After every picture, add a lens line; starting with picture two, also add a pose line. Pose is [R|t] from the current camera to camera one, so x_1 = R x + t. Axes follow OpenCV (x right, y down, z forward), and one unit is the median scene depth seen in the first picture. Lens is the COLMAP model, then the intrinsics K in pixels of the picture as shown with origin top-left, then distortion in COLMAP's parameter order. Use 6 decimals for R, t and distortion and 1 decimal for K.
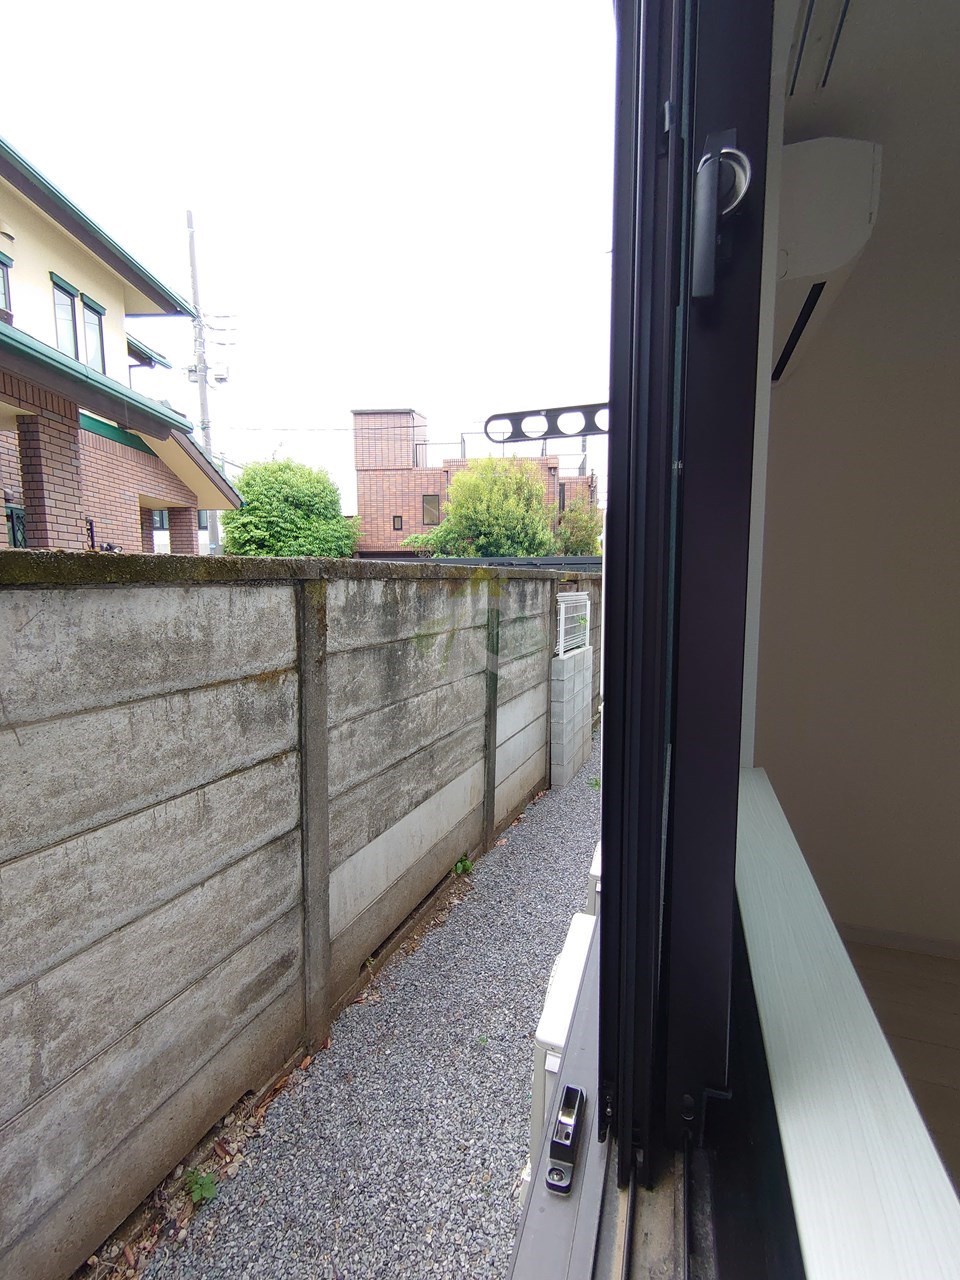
lens RADIAL K [[551.7, 0, 484.7], [0, 551.7, 644.3], [0, 0, 1]] dist [-0.000667, -0.001989]
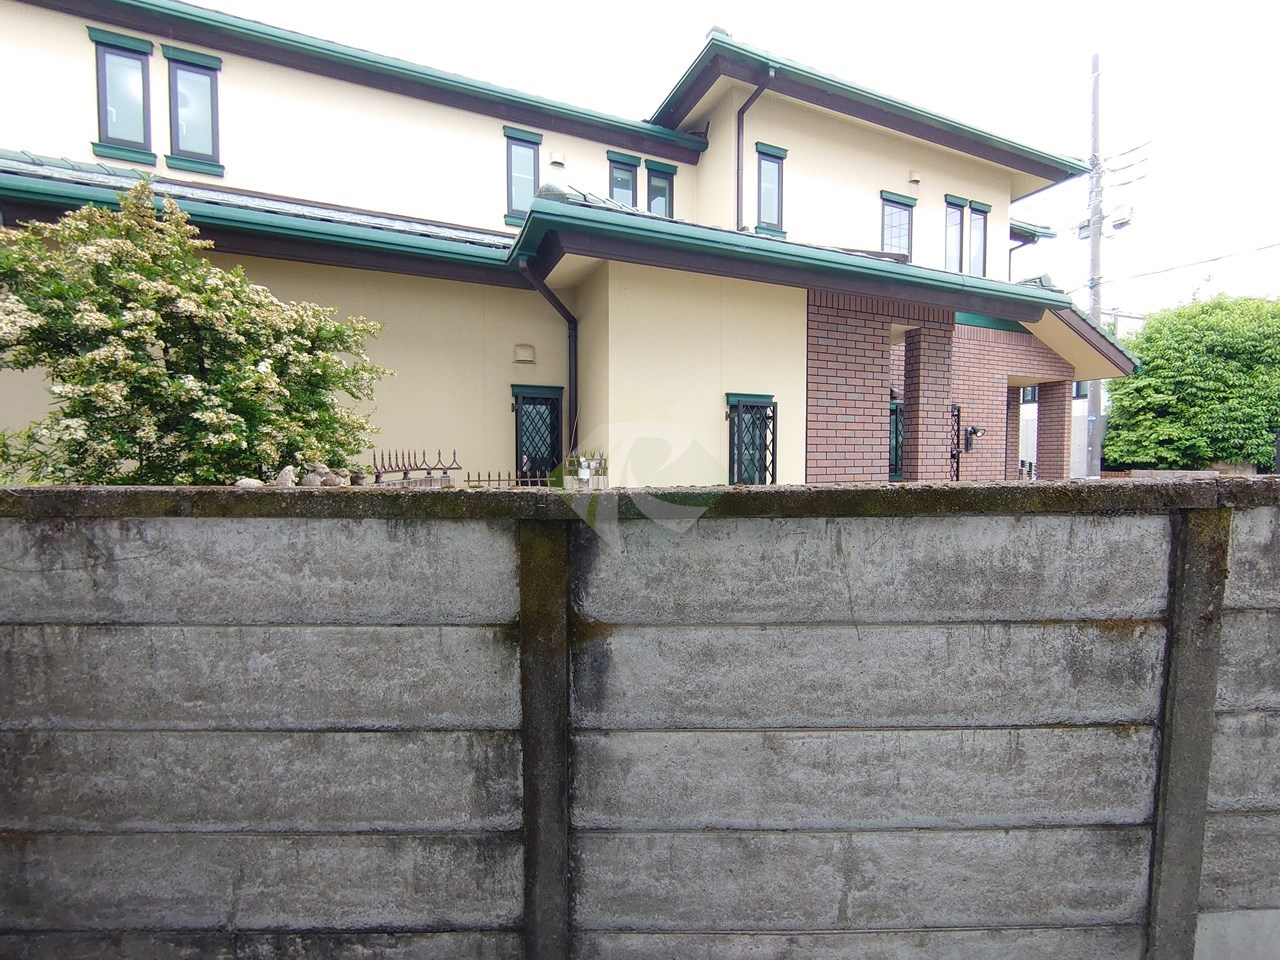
lens RADIAL K [[551.7, 0, 640.0], [0, 551.7, 480.0], [0, 0, 1]] dist [-0.000667, -0.001989]
pose [[0.415317, 0.041177, -0.908744, 0.045903], [-0.098488, 0.995138, 0.000081, -0.081941], [0.904329, 0.089467, 0.417354, -0.002754]]
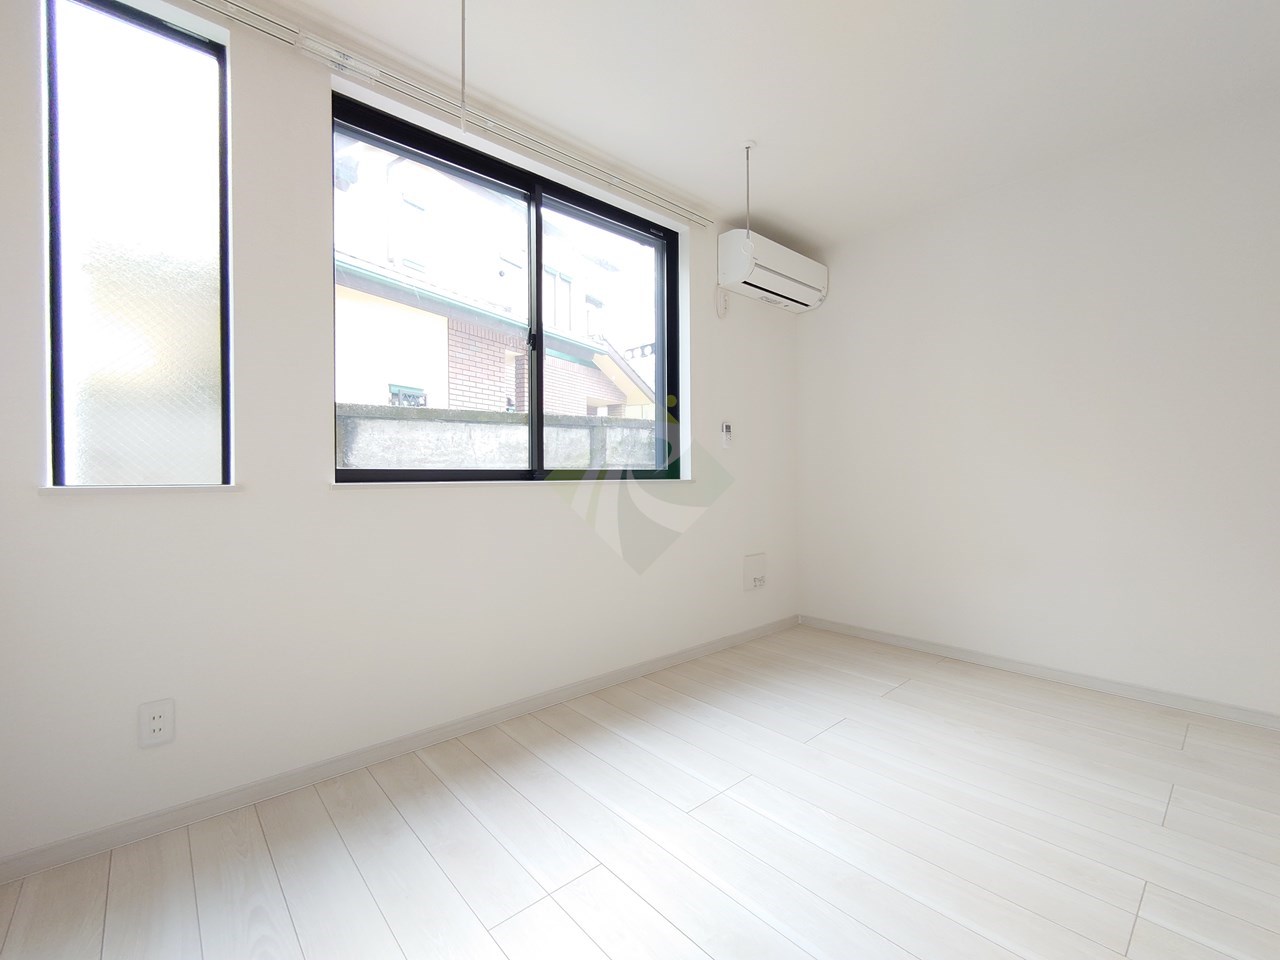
lens RADIAL K [[551.7, 0, 640.0], [0, 551.7, 480.0], [0, 0, 1]] dist [-0.000667, -0.001989]
pose [[0.875642, 0.005430, -0.482930, 0.857379], [-0.052724, 0.995035, -0.084412, 0.260481], [0.480074, 0.099376, 0.871581, -0.746073]]
